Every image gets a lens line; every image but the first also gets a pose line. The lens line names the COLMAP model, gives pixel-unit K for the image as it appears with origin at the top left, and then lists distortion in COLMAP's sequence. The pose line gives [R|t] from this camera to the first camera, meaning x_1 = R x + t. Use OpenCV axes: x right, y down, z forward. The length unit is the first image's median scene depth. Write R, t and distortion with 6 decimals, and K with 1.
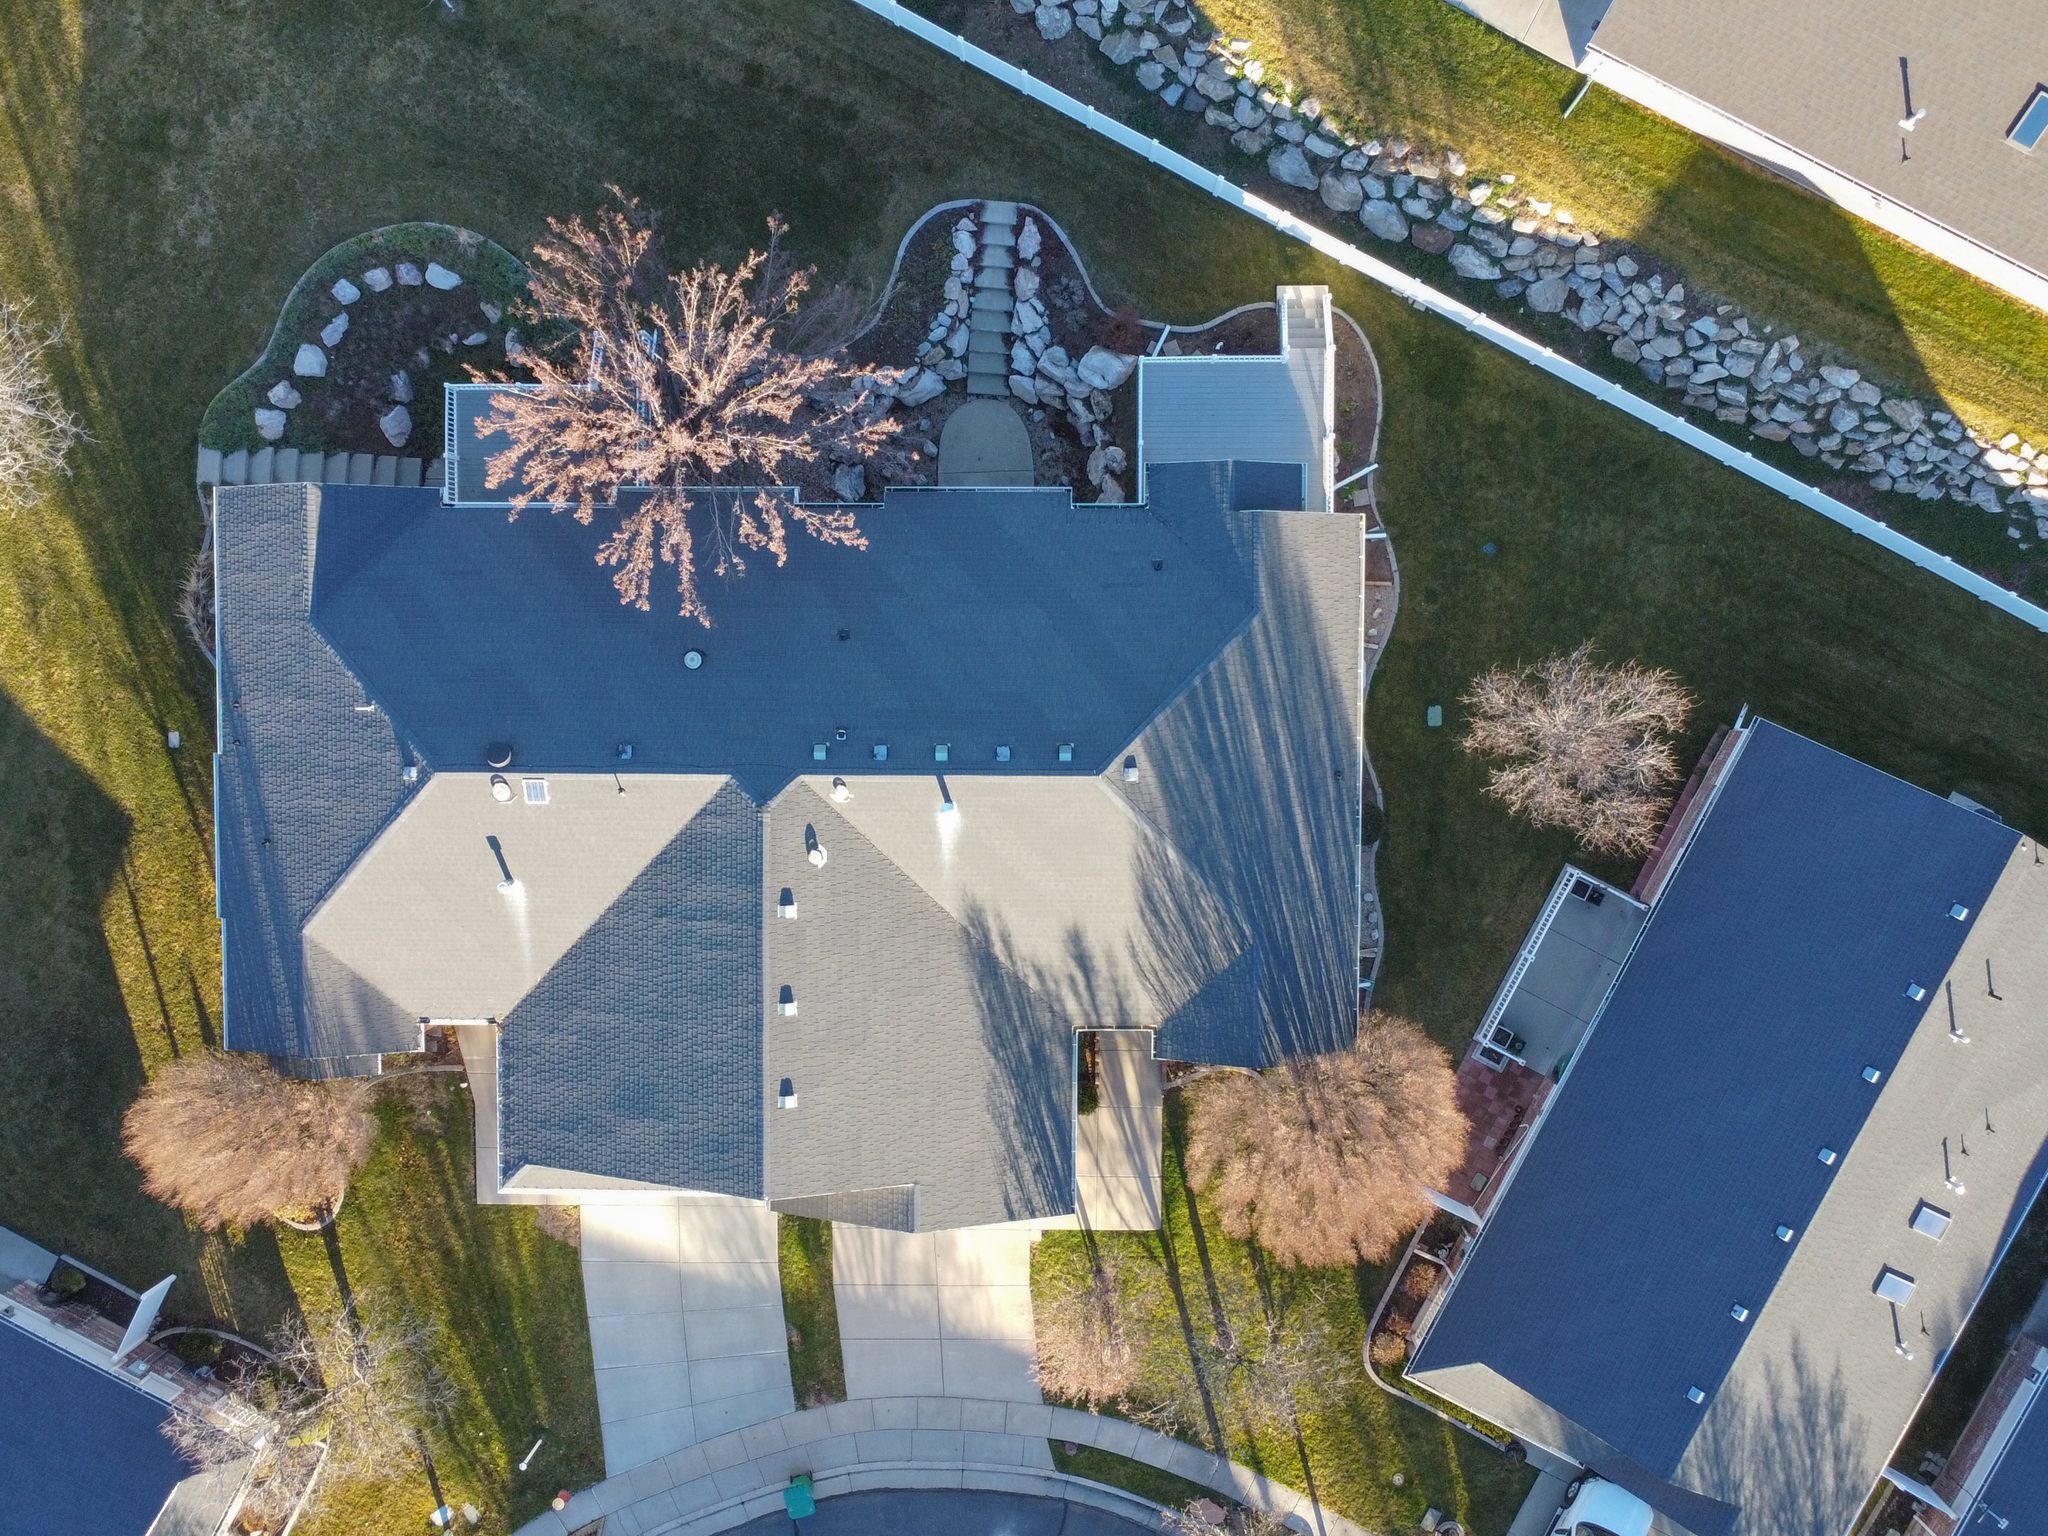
lens RADIAL K [[2055.4, 0, 1027.7], [0, 2055.4, 768.8], [0, 0, 1]] dist [0.003292, 0.011947]
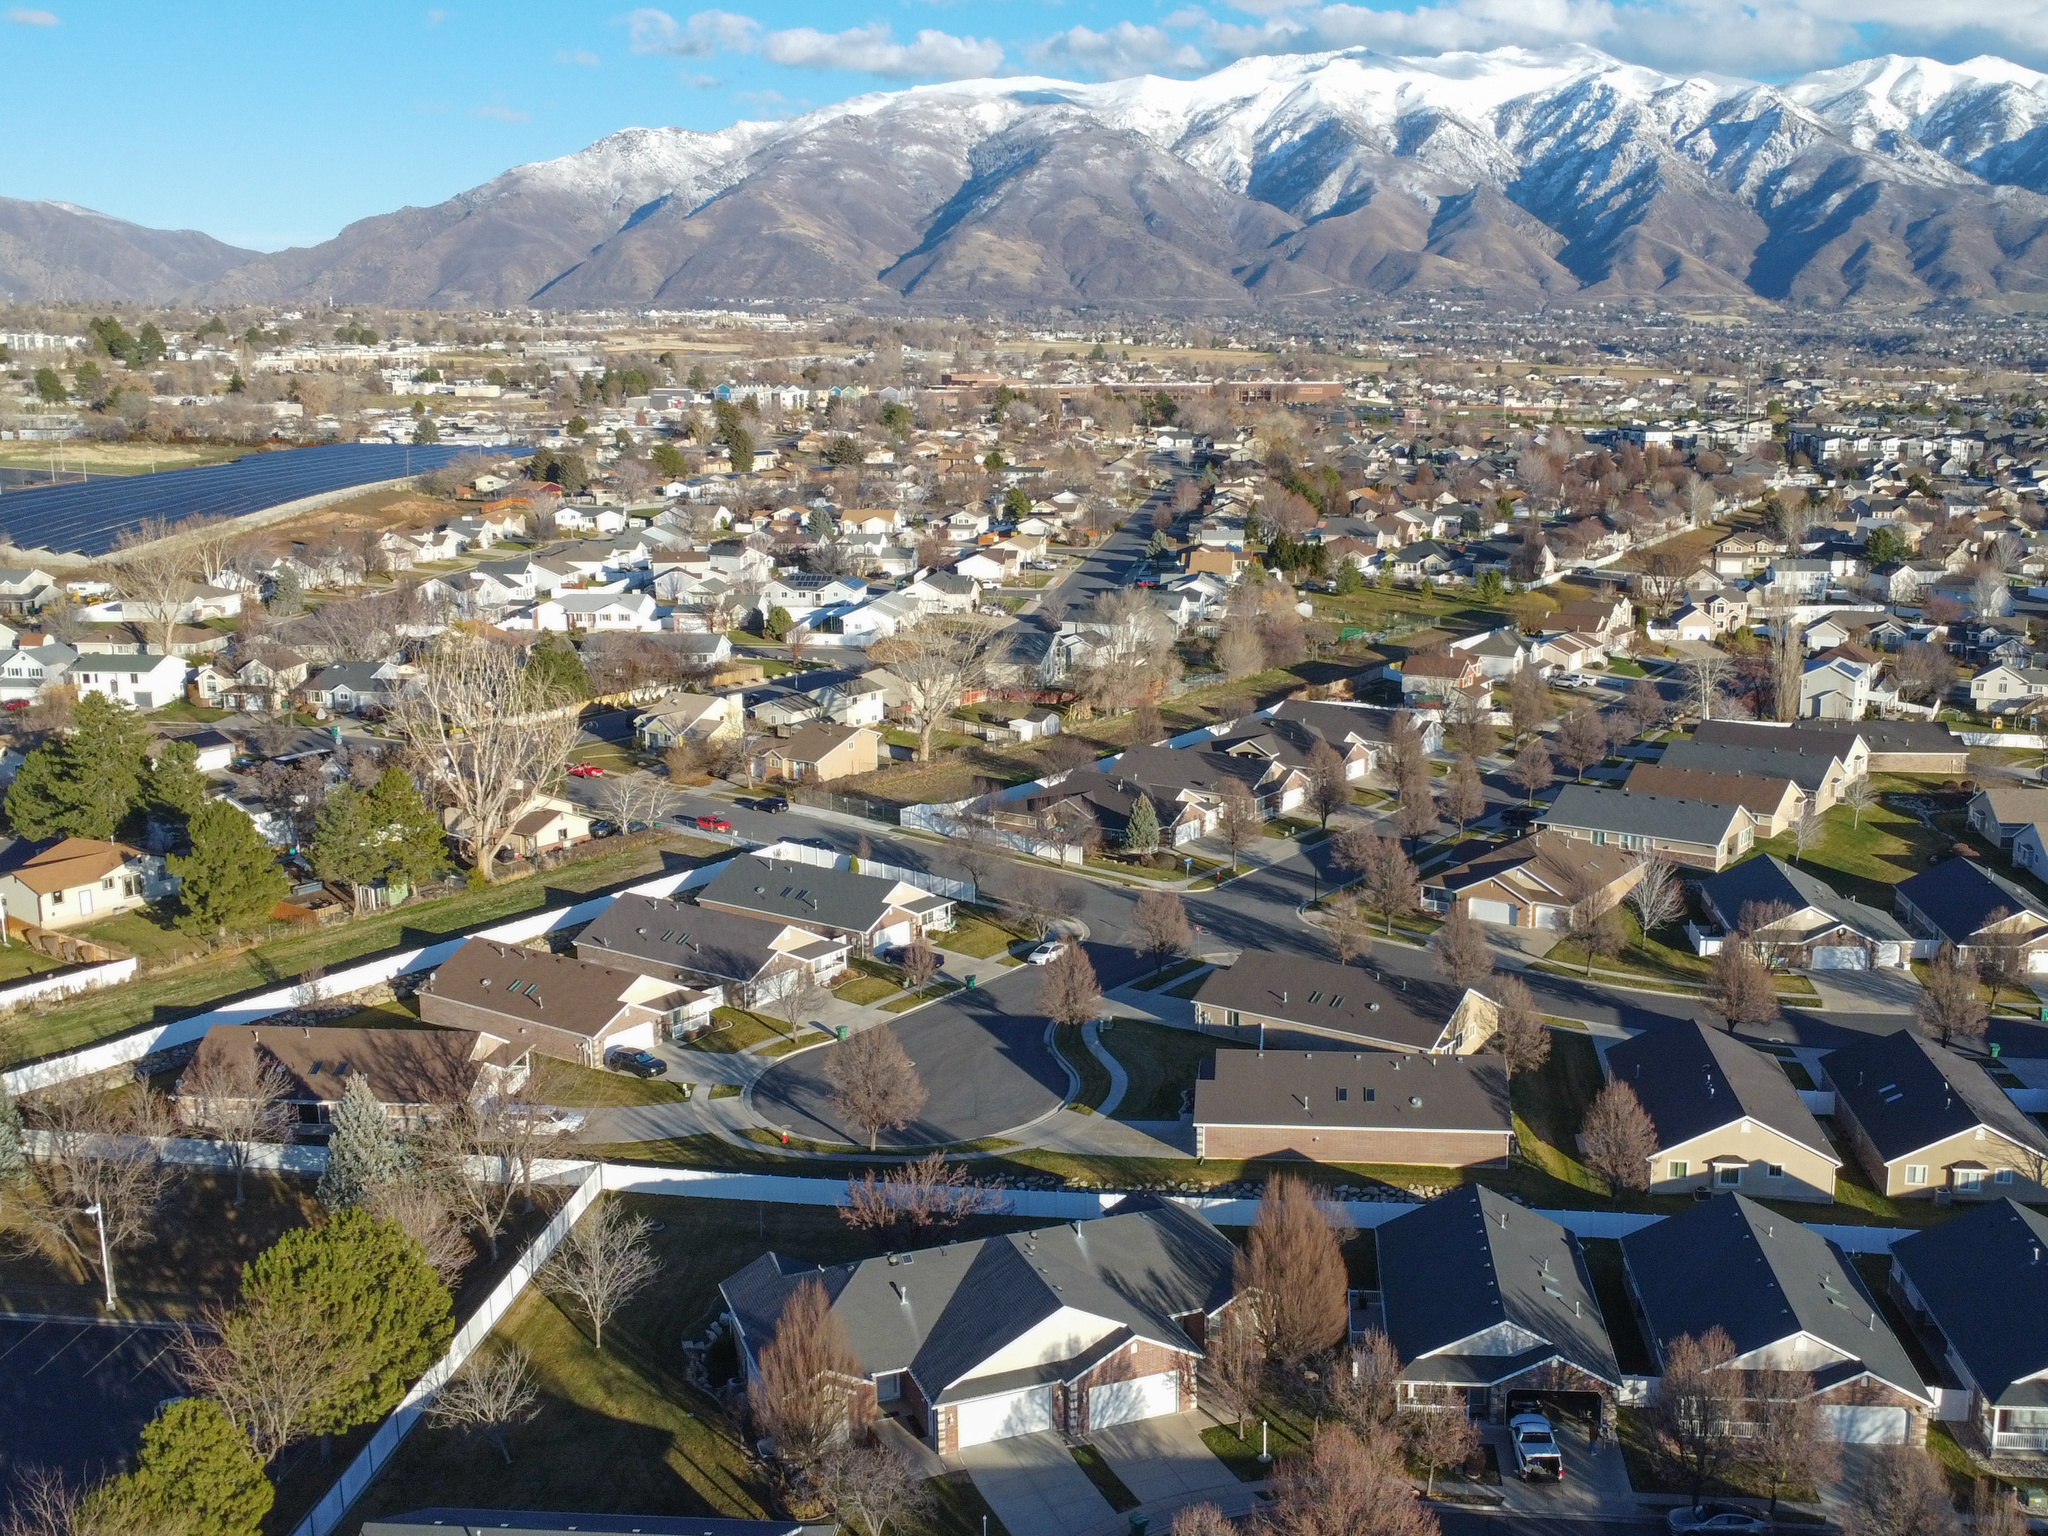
lens RADIAL K [[2055.2, 0, 1146.3], [0, 2055.2, 769.6], [0, 0, 1]] dist [0.000755, 0.019158]
pose [[0.919689, -0.056254, 0.388597, -0.777656], [0.392646, 0.134672, -0.909776, 1.936290], [-0.001154, 0.989292, 0.145944, 0.114872]]
